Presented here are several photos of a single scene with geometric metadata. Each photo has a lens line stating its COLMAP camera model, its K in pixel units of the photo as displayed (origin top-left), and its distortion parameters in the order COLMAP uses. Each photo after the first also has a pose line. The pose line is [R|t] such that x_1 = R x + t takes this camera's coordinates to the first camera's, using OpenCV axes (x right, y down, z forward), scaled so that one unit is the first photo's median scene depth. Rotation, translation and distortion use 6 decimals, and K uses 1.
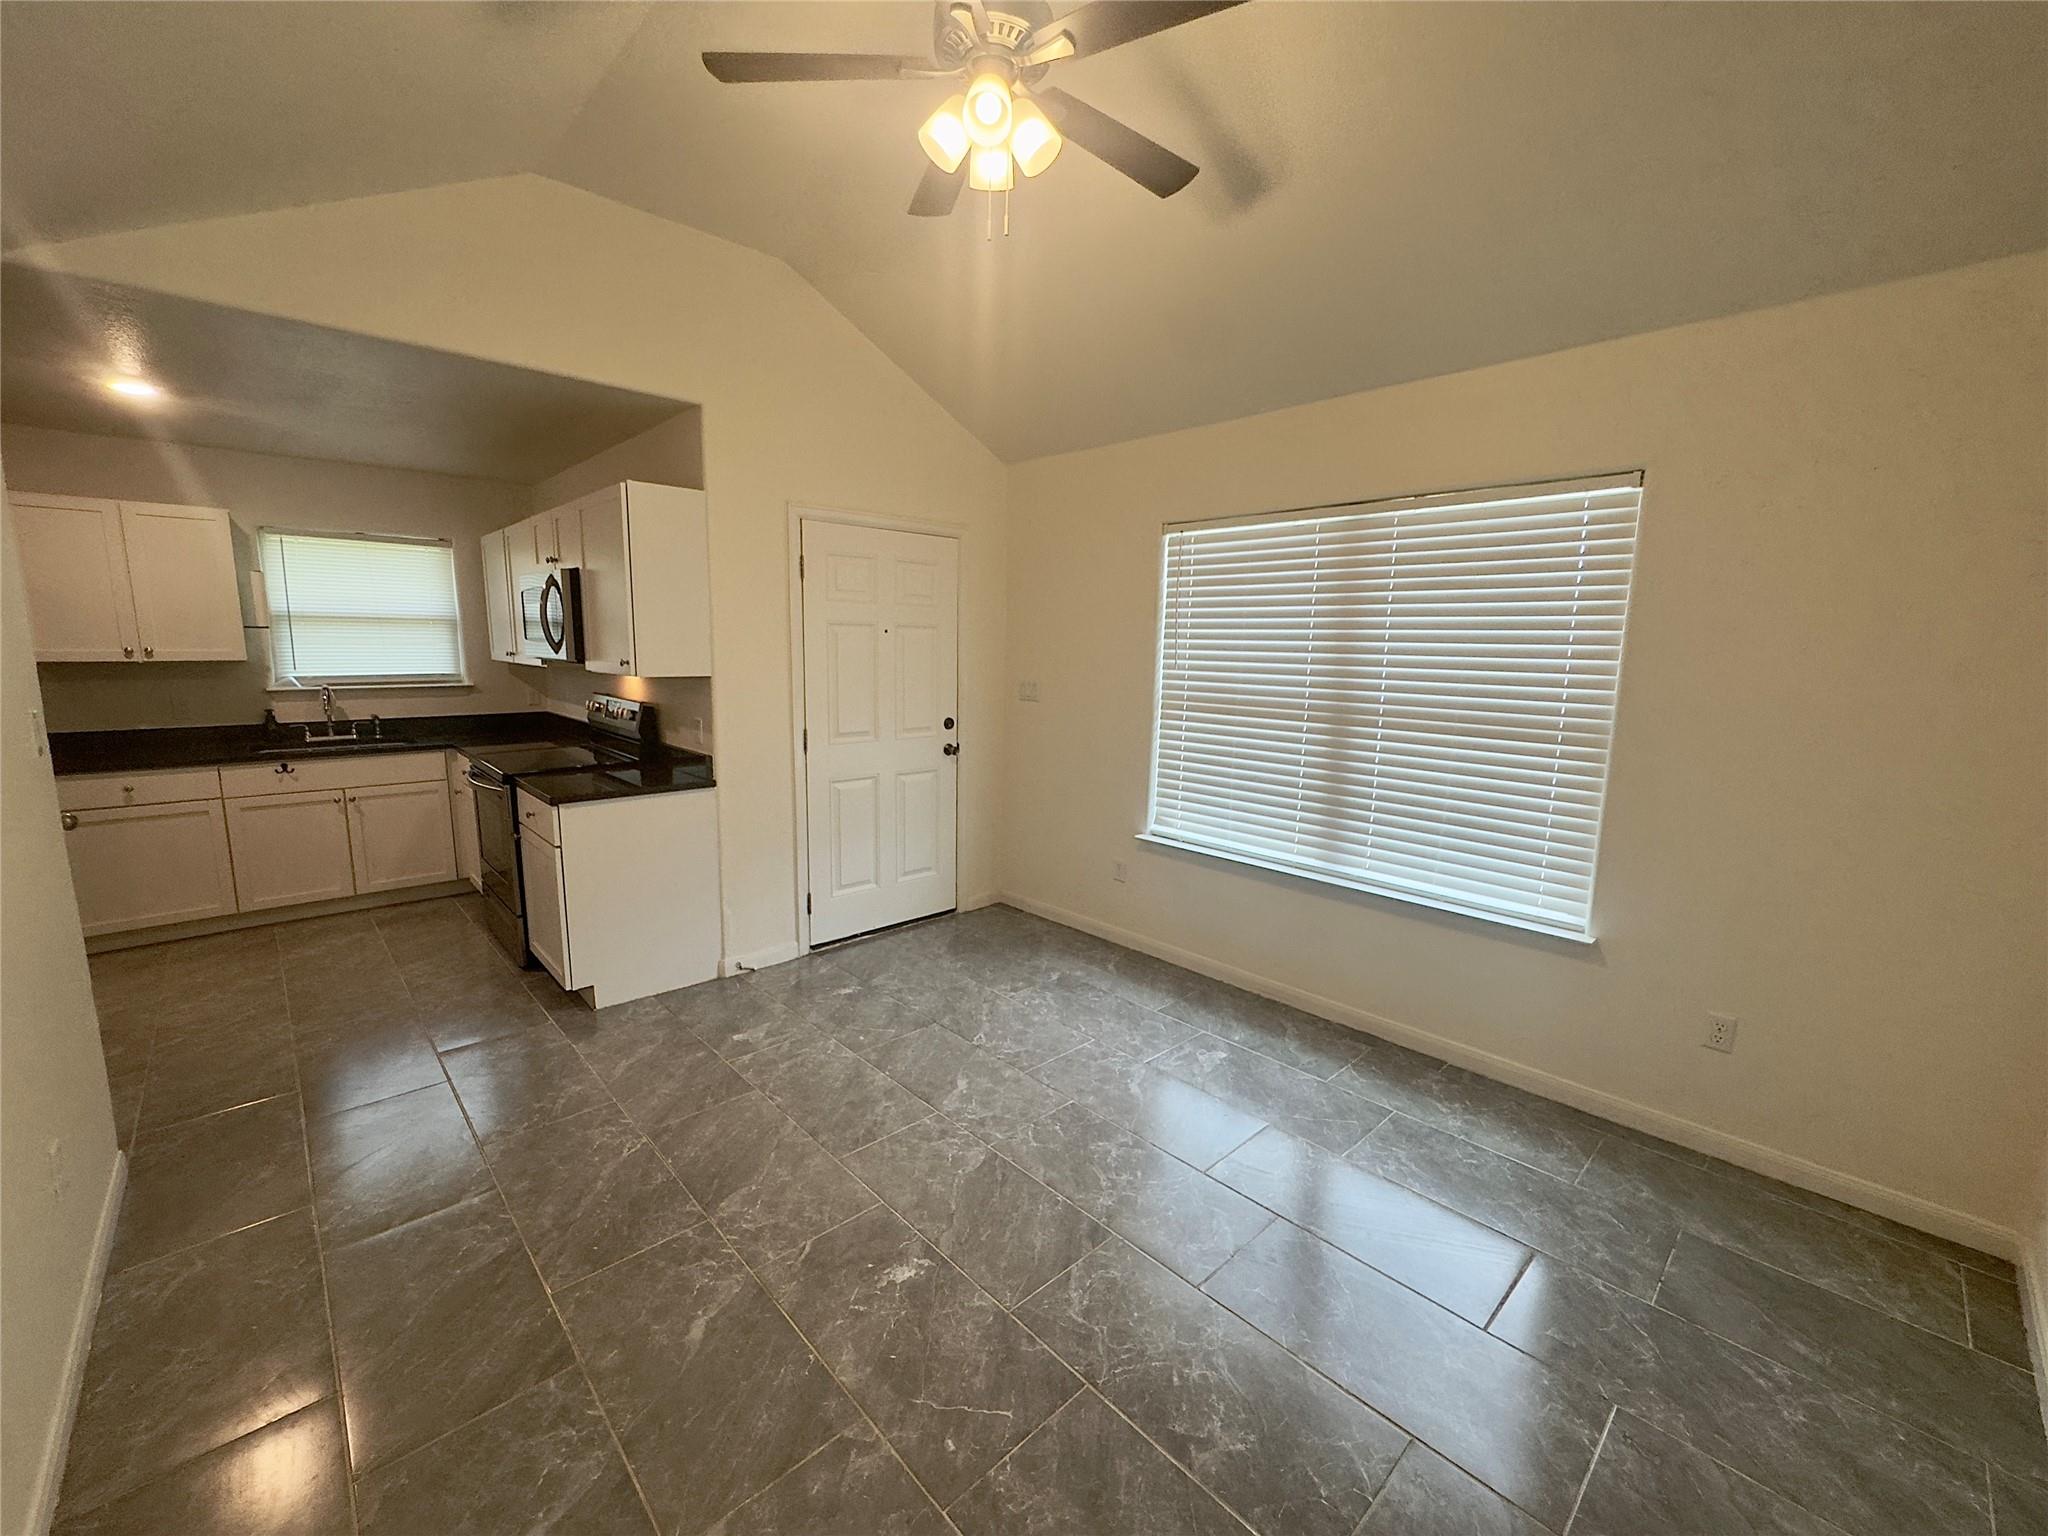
lens RADIAL K [[823.8, 0, 1024.8], [0, 823.8, 770.0], [0, 0, 1]] dist [-0.004198, 0.000073]
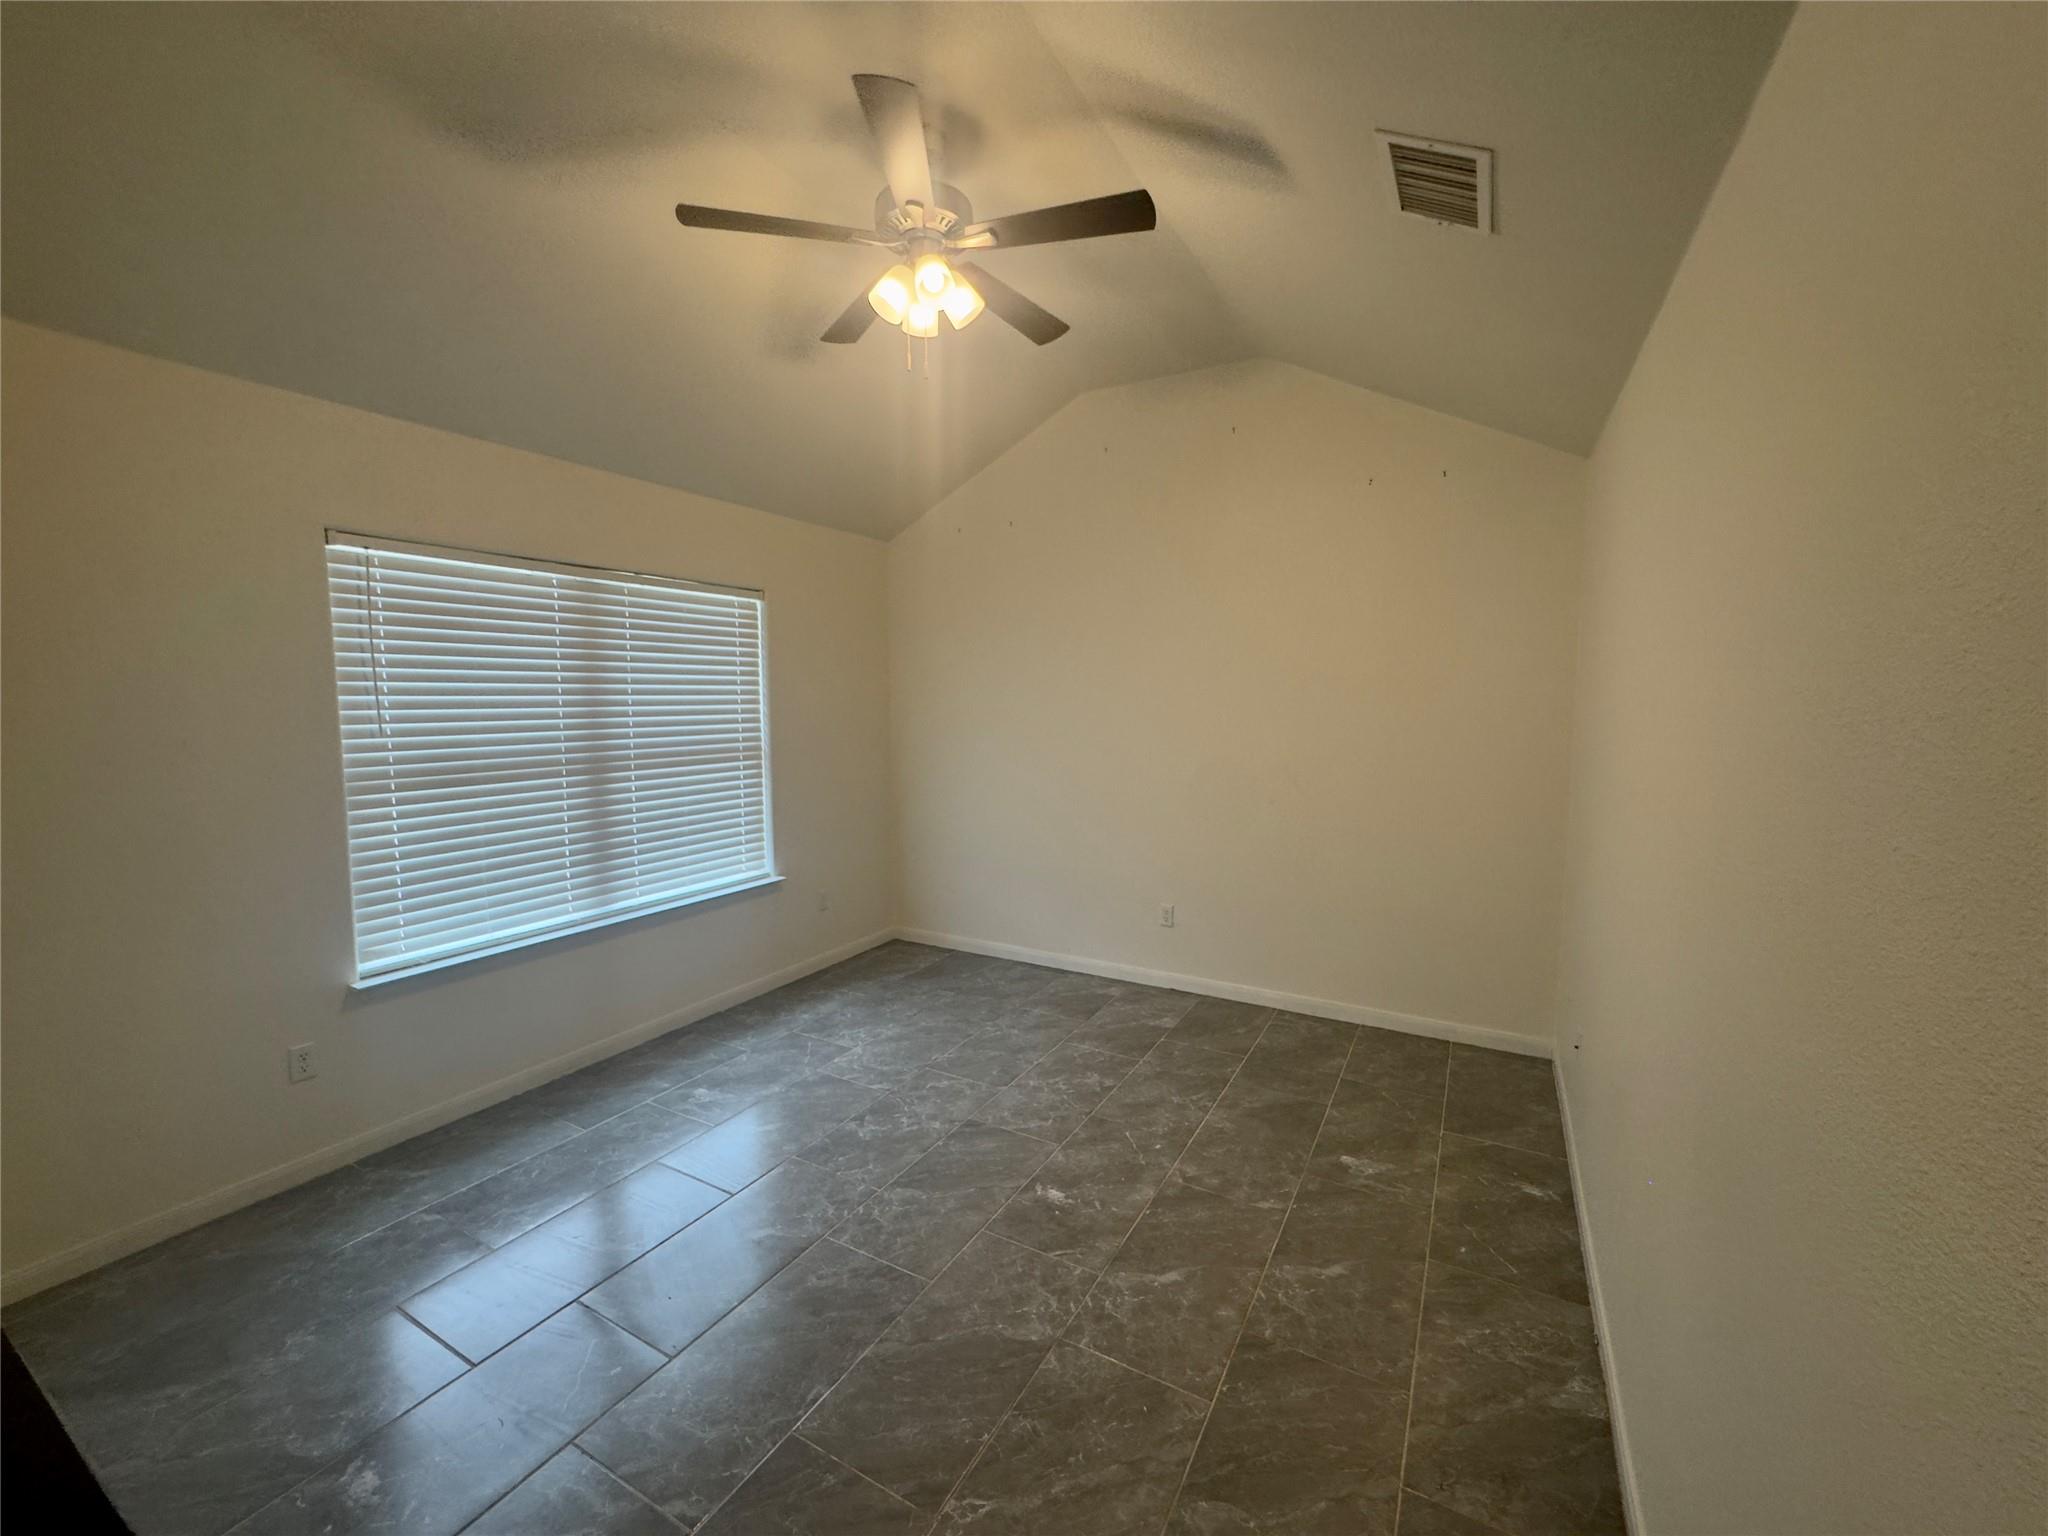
lens RADIAL K [[823.8, 0, 1023.6], [0, 823.8, 768.7], [0, 0, 1]] dist [-0.004198, 0.000073]
pose [[-0.299139, -0.106748, 0.948220, -0.981788], [0.138857, 0.978275, 0.153937, -0.186696], [-0.944052, 0.177715, -0.277817, 0.985101]]
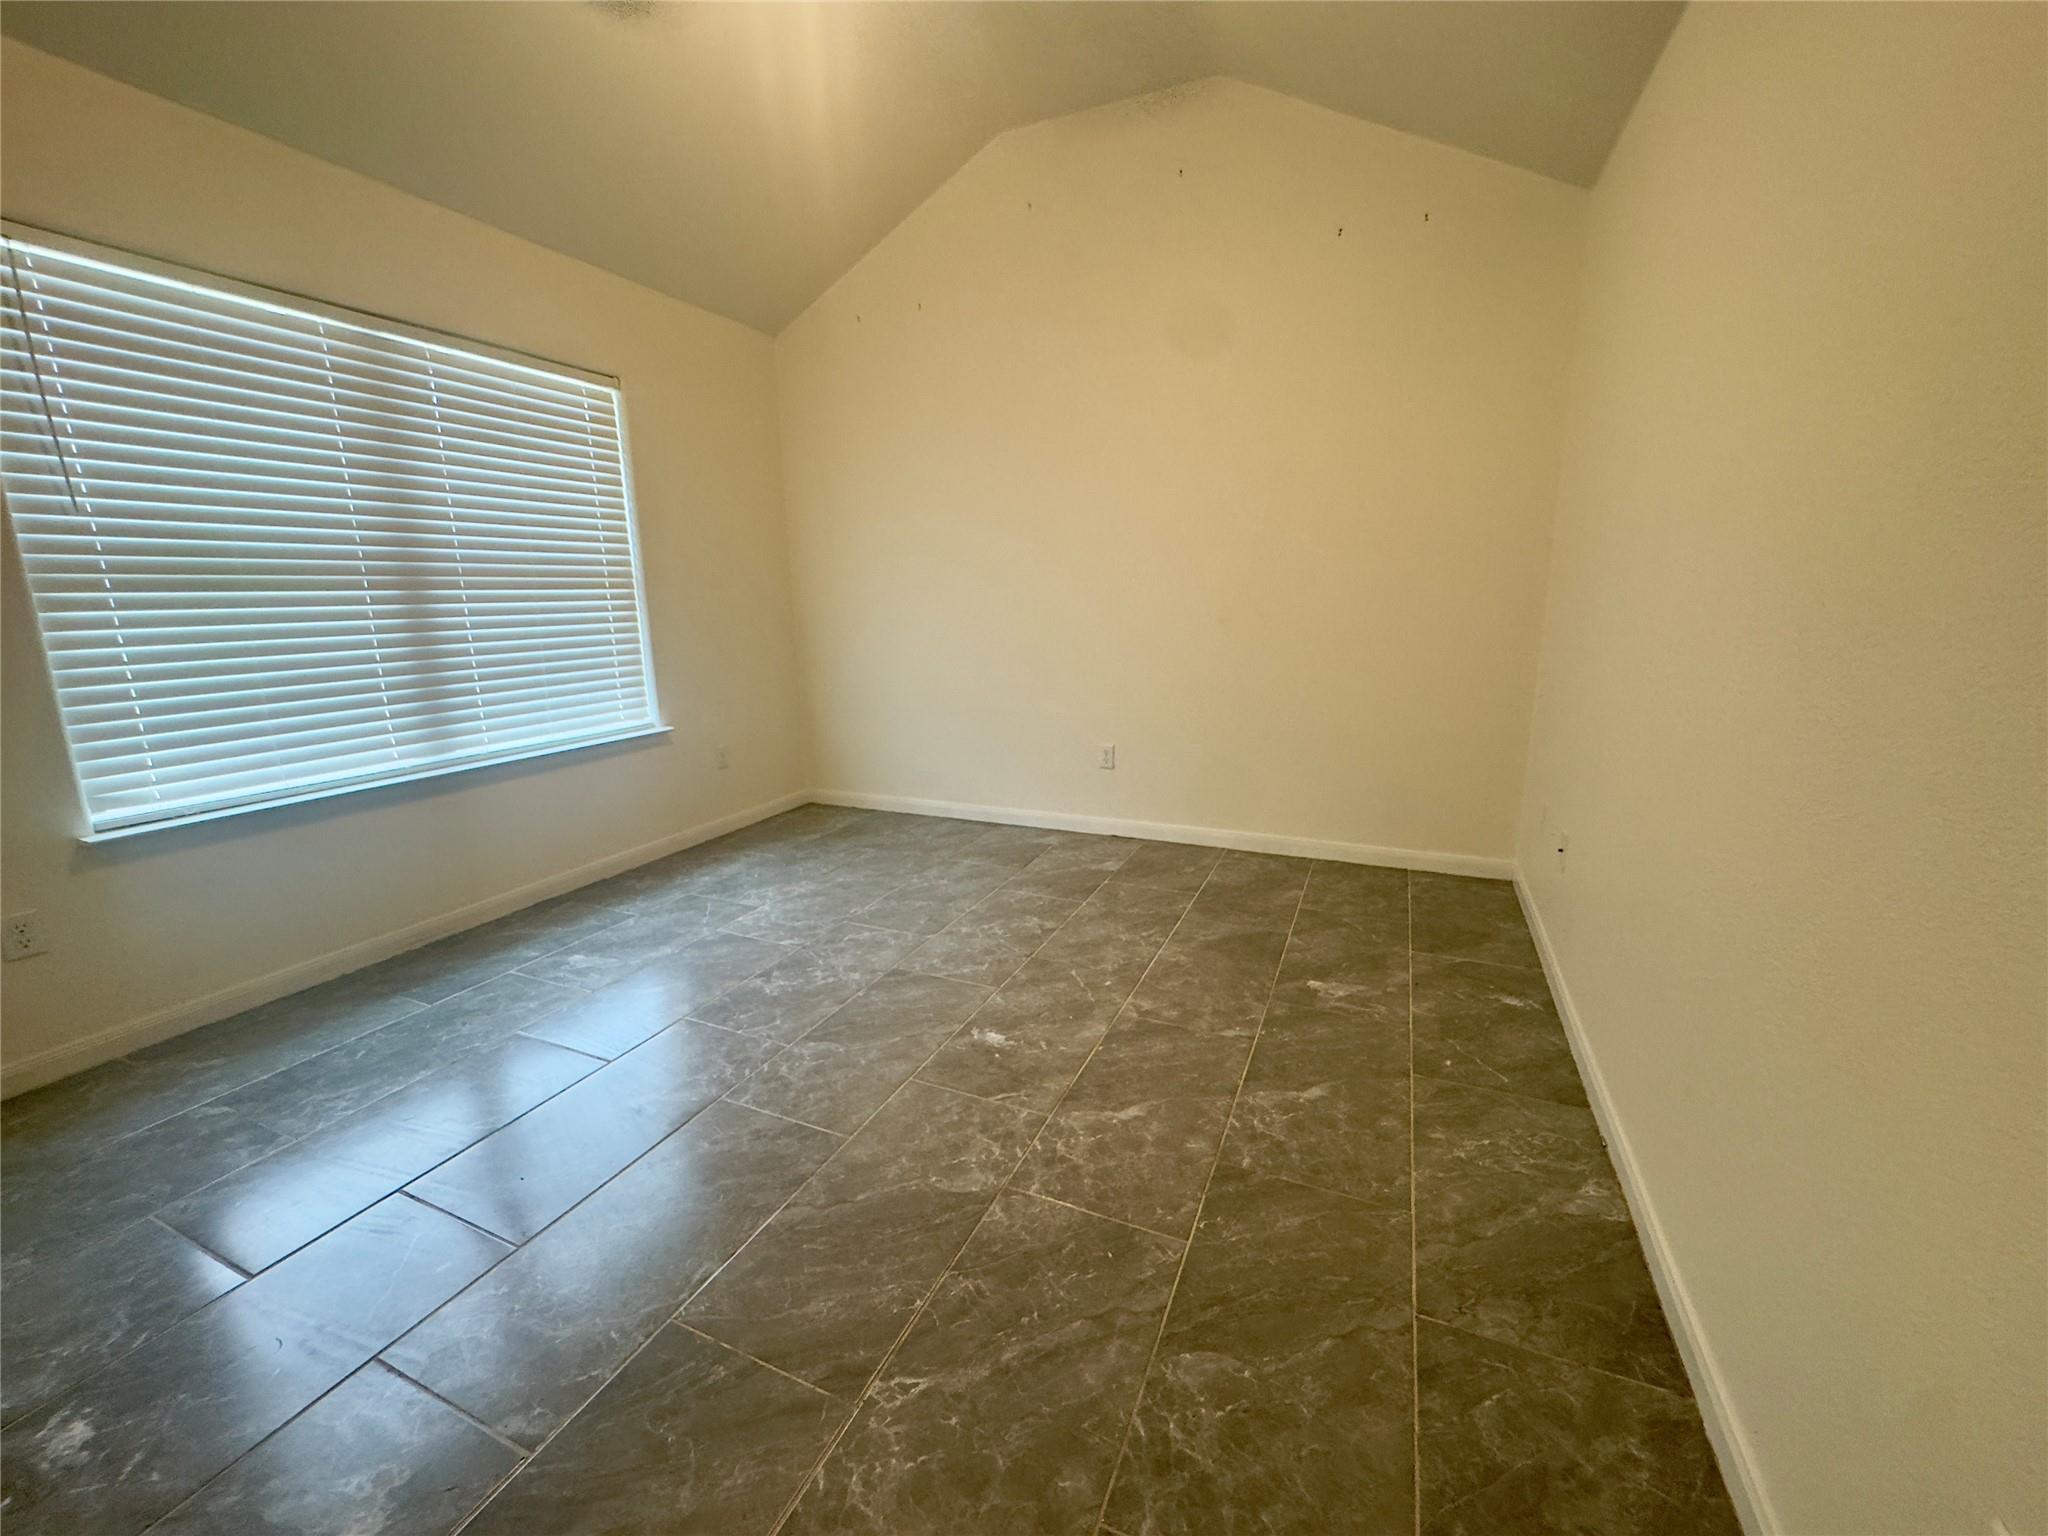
lens RADIAL K [[823.8, 0, 1024.4], [0, 823.8, 770.6], [0, 0, 1]] dist [-0.004198, 0.000073]
pose [[-0.386364, -0.209884, 0.898149, -0.837369], [0.146716, 0.947382, 0.284503, -0.033577], [-0.910603, 0.241695, -0.335241, 0.958216]]
